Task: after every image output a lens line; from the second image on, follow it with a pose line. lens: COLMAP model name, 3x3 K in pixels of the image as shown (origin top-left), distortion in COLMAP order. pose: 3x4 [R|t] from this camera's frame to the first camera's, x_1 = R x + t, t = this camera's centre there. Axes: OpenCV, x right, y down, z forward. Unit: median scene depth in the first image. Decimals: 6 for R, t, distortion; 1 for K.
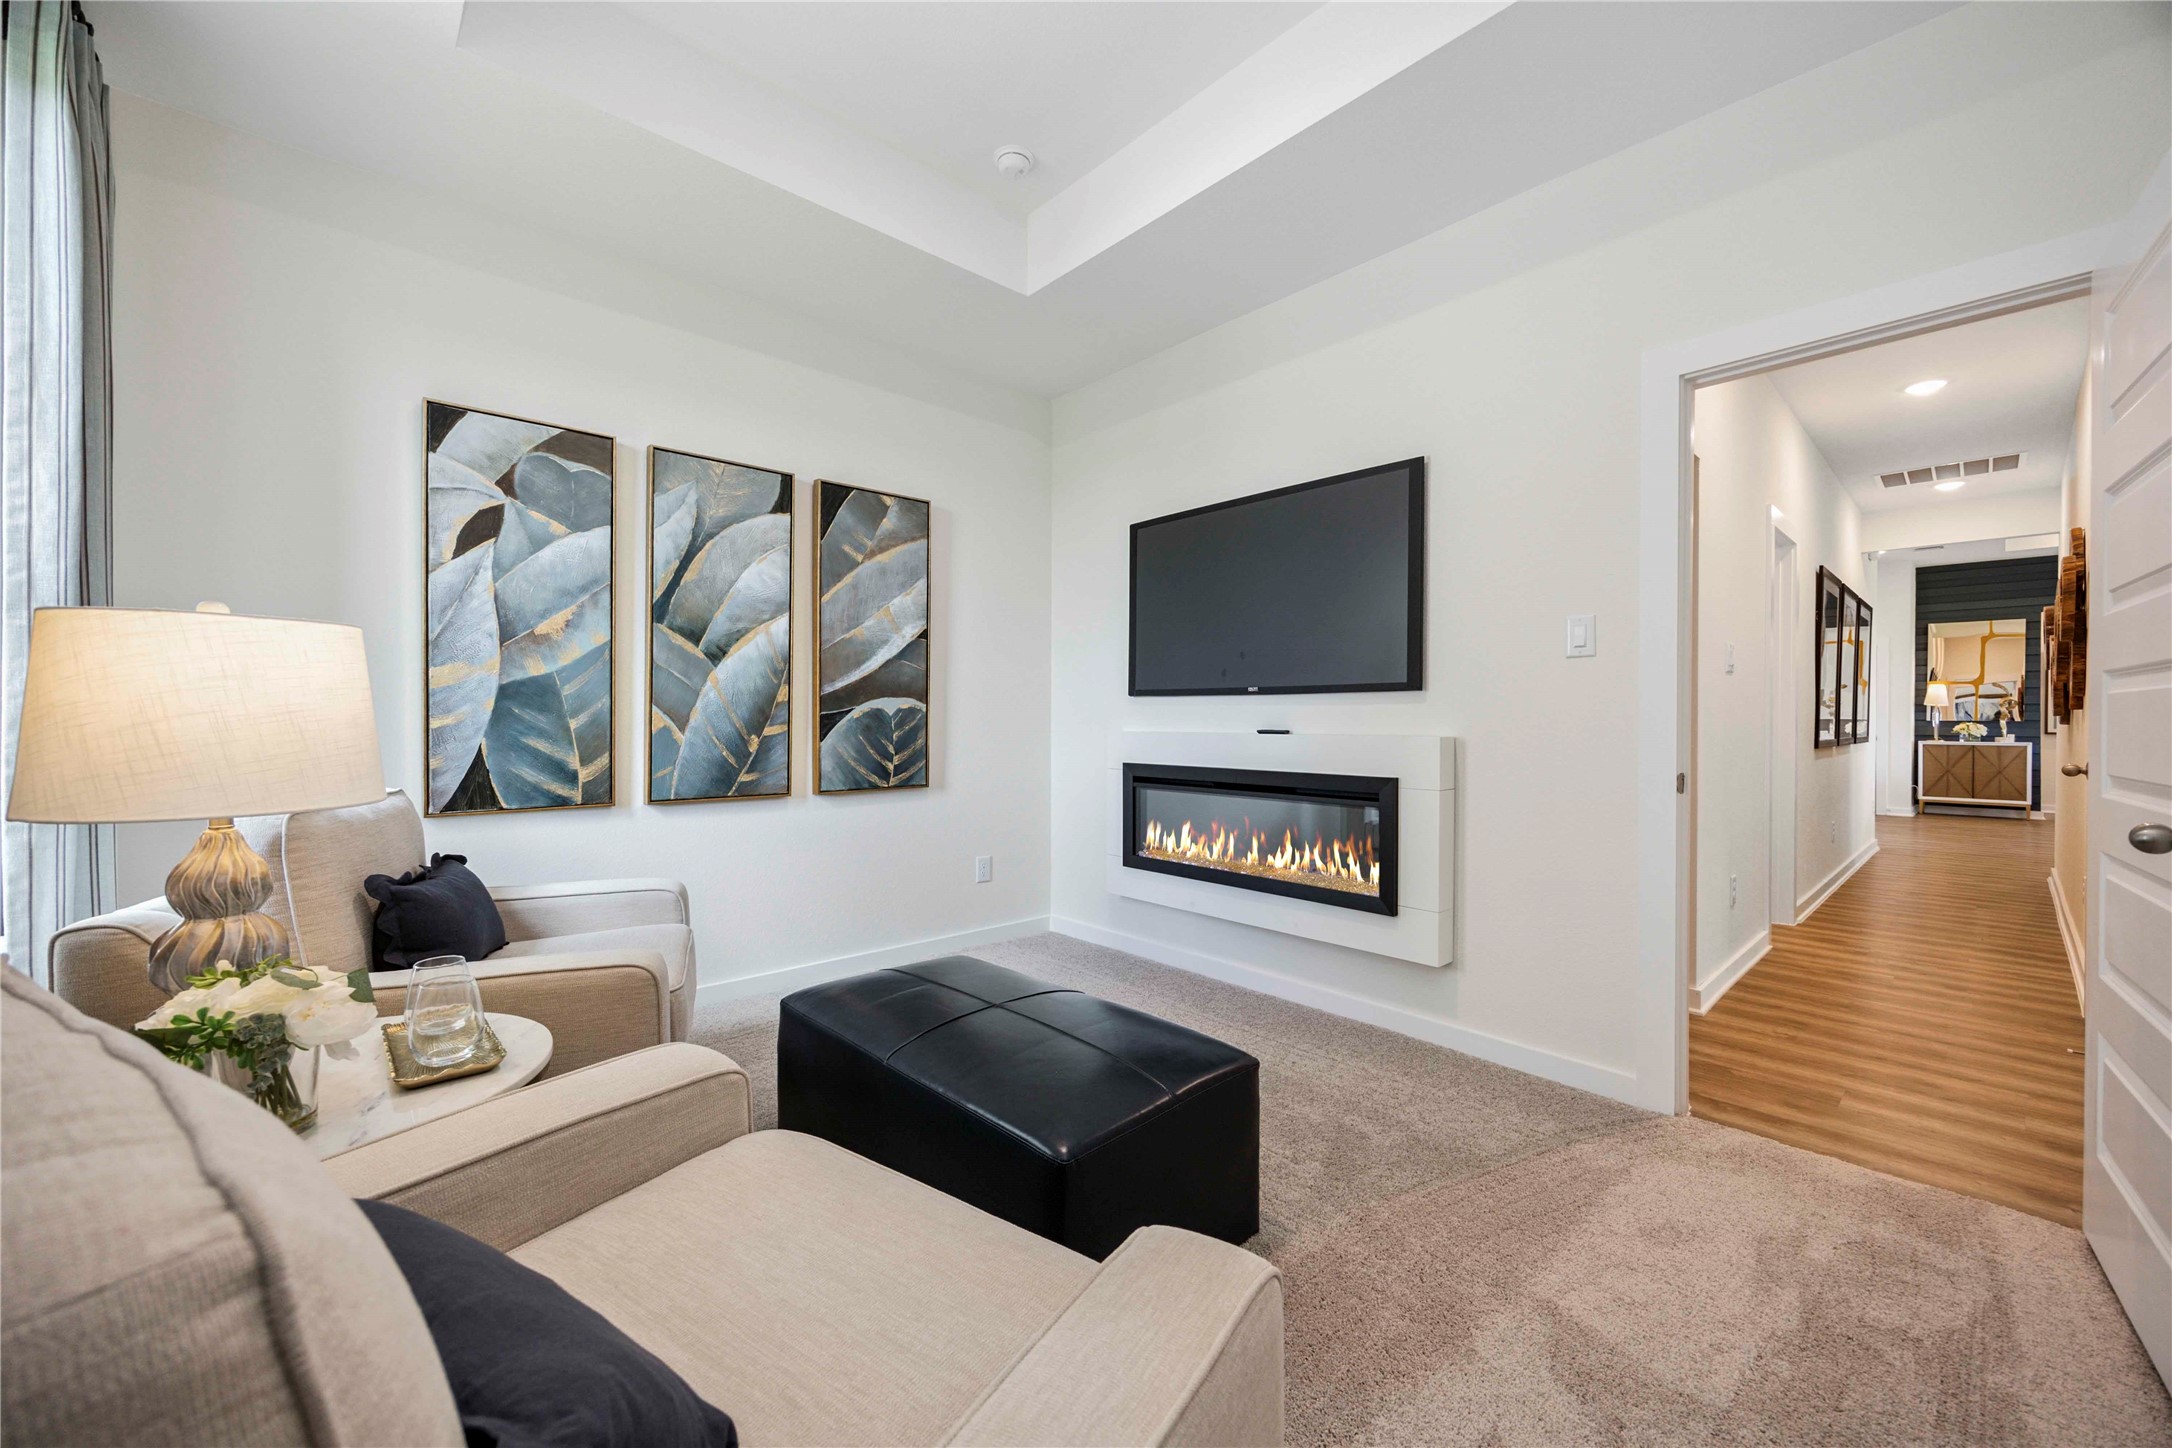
lens RADIAL K [[835.5, 0, 1092.2], [0, 835.5, 714.9], [0, 0, 1]] dist [-0.002624, 0.000033]
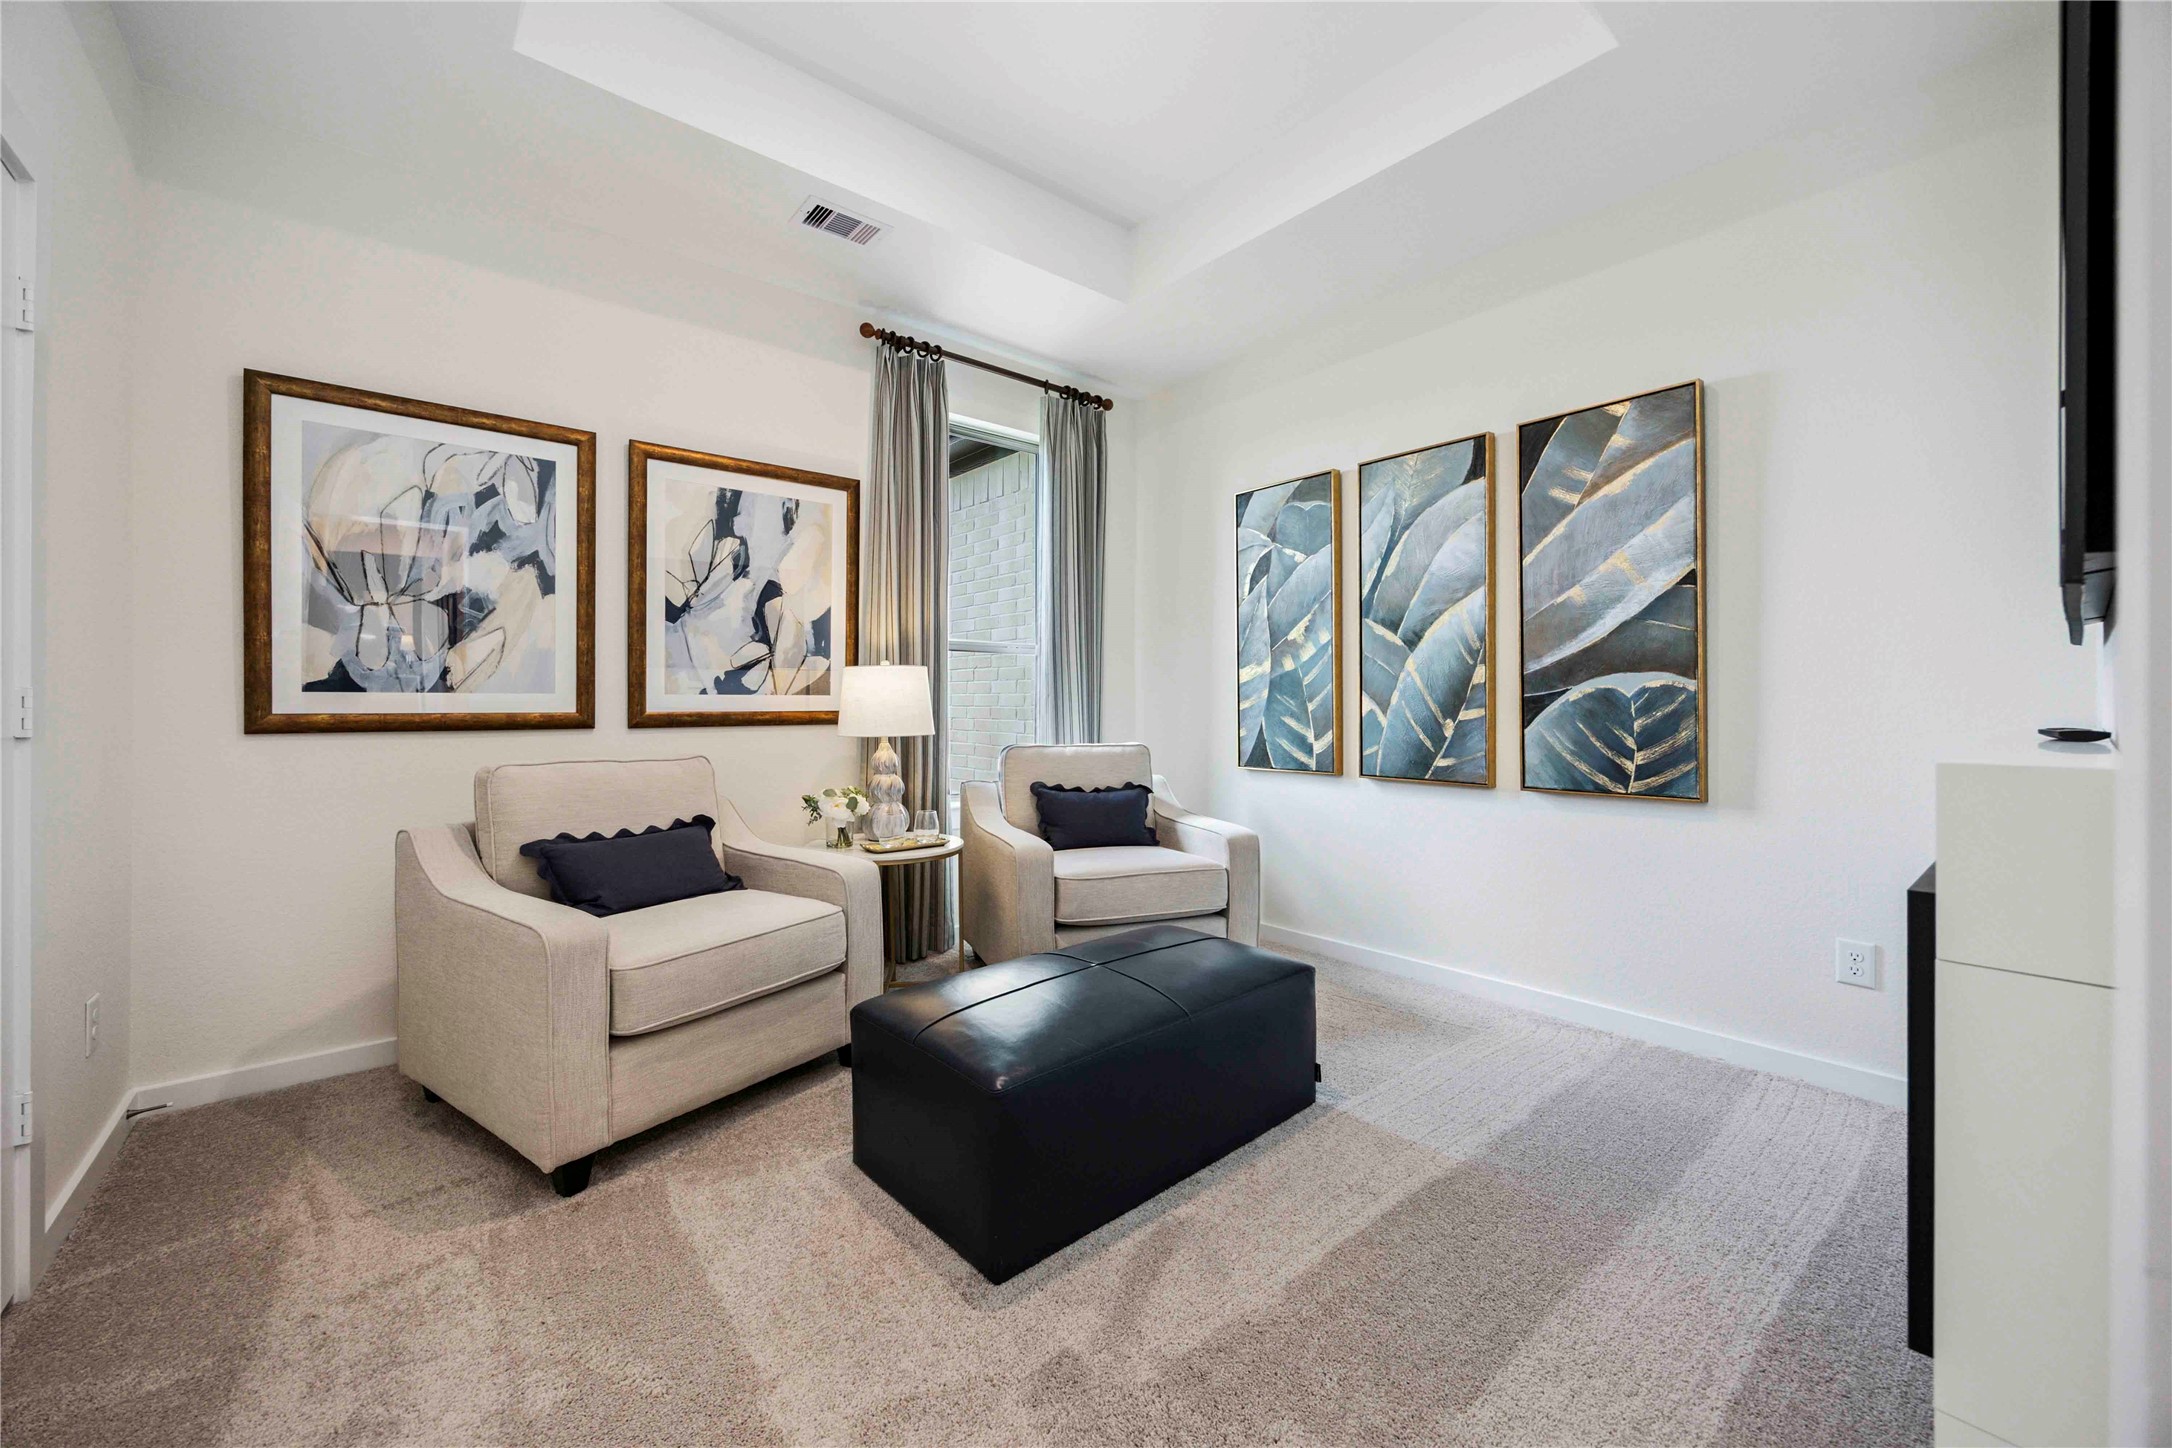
lens RADIAL K [[835.5, 0, 1092.2], [0, 835.5, 714.9], [0, 0, 1]] dist [-0.002624, 0.000033]
pose [[-0.036088, -0.000161, -0.999349, 0.576458], [-0.004836, 0.999988, 0.000013, 0.021087], [0.999337, 0.004833, -0.036089, 0.620051]]
